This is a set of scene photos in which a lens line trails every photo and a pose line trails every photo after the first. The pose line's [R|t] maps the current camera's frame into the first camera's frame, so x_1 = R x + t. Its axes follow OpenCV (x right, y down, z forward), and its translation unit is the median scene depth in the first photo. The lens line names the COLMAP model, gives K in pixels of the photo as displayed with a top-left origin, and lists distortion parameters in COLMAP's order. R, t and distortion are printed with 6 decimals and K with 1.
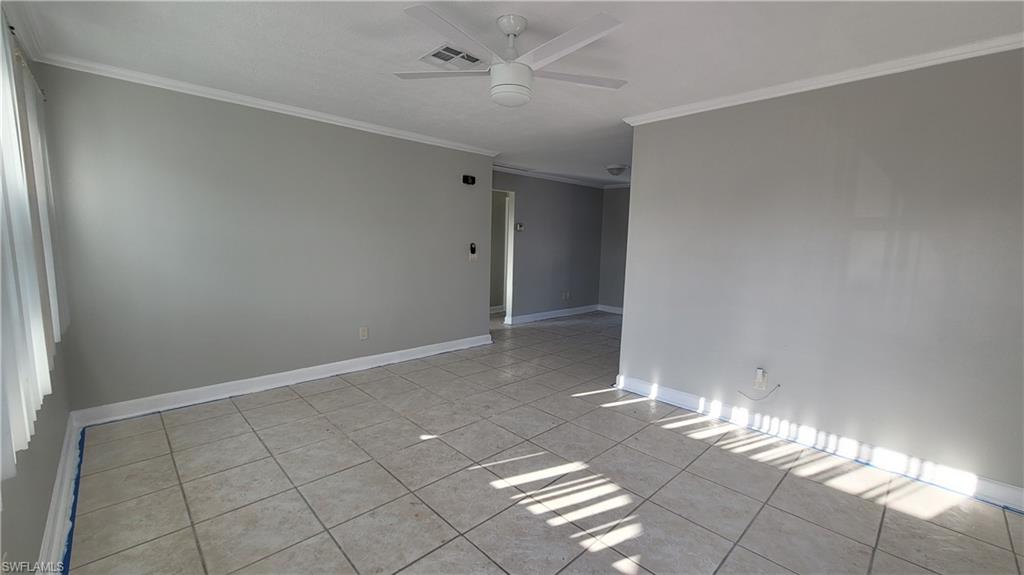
lens RADIAL K [[417.7, 0, 517.4], [0, 417.7, 293.1], [0, 0, 1]] dist [-0.000811, 0.000349]
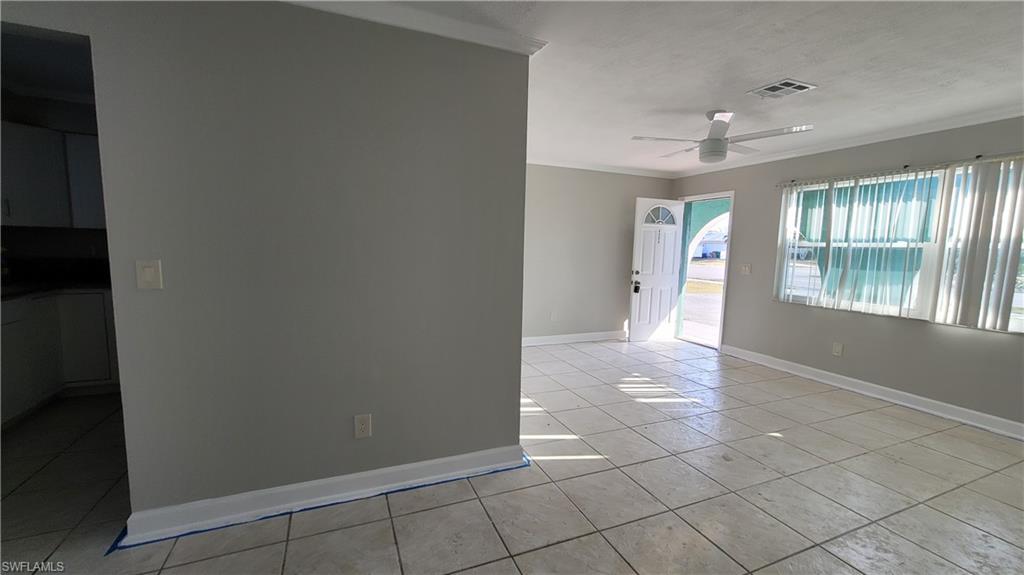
lens RADIAL K [[417.7, 0, 517.4], [0, 417.7, 293.1], [0, 0, 1]] dist [-0.000811, 0.000349]
pose [[-0.934679, -0.091191, 0.343597, 0.071250], [-0.008246, 0.971841, 0.235495, -0.274831], [-0.355396, 0.217279, -0.909111, 2.301411]]
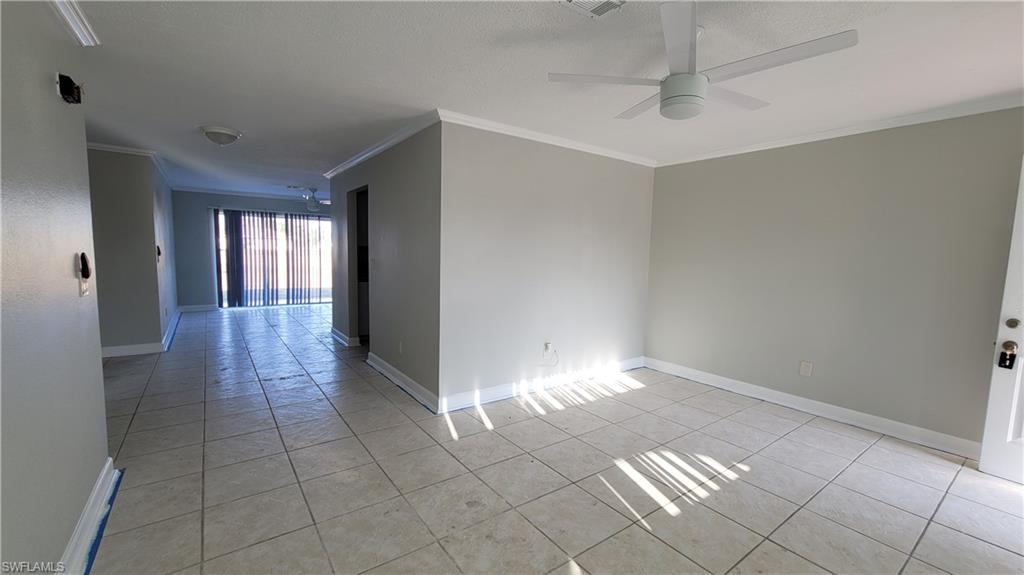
lens RADIAL K [[417.7, 0, 517.4], [0, 417.7, 293.1], [0, 0, 1]] dist [-0.000811, 0.000349]
pose [[0.135338, -0.120520, 0.983442, -0.866513], [0.100852, 0.989095, 0.107334, -0.156749], [-0.985653, 0.084656, 0.146016, 1.033091]]
